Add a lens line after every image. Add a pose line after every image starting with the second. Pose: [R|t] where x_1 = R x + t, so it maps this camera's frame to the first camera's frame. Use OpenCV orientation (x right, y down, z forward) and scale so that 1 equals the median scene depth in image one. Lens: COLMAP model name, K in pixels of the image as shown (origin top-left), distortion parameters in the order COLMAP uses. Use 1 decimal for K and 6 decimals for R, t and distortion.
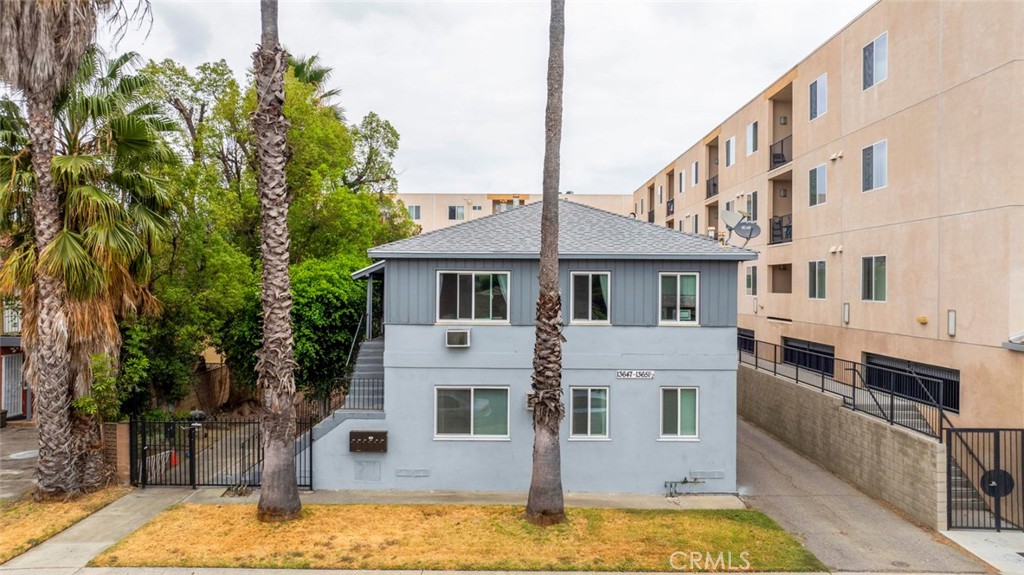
lens RADIAL K [[758.9, 0, 512.0], [0, 758.9, 287.5], [0, 0, 1]] dist [-0.014086, 0.002474]
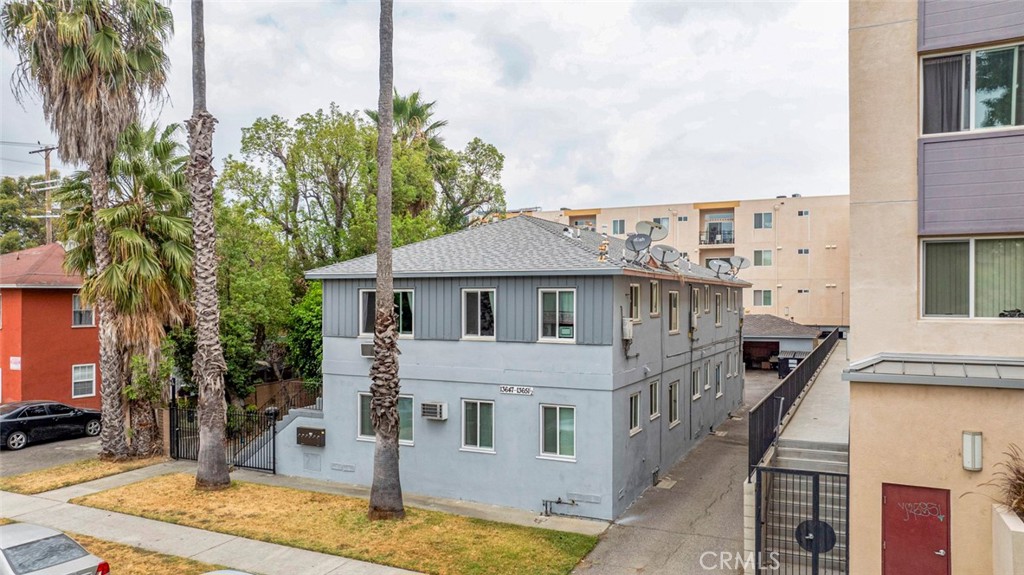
lens RADIAL K [[783.9, 0, 432.8], [0, 783.9, 301.5], [0, 0, 1]] dist [-0.018151, -0.002404]
pose [[0.879927, -0.003984, -0.475092, 0.569875], [0.002070, 0.999987, -0.004552, 0.001315], [0.475105, 0.003021, 0.879924, 0.031591]]
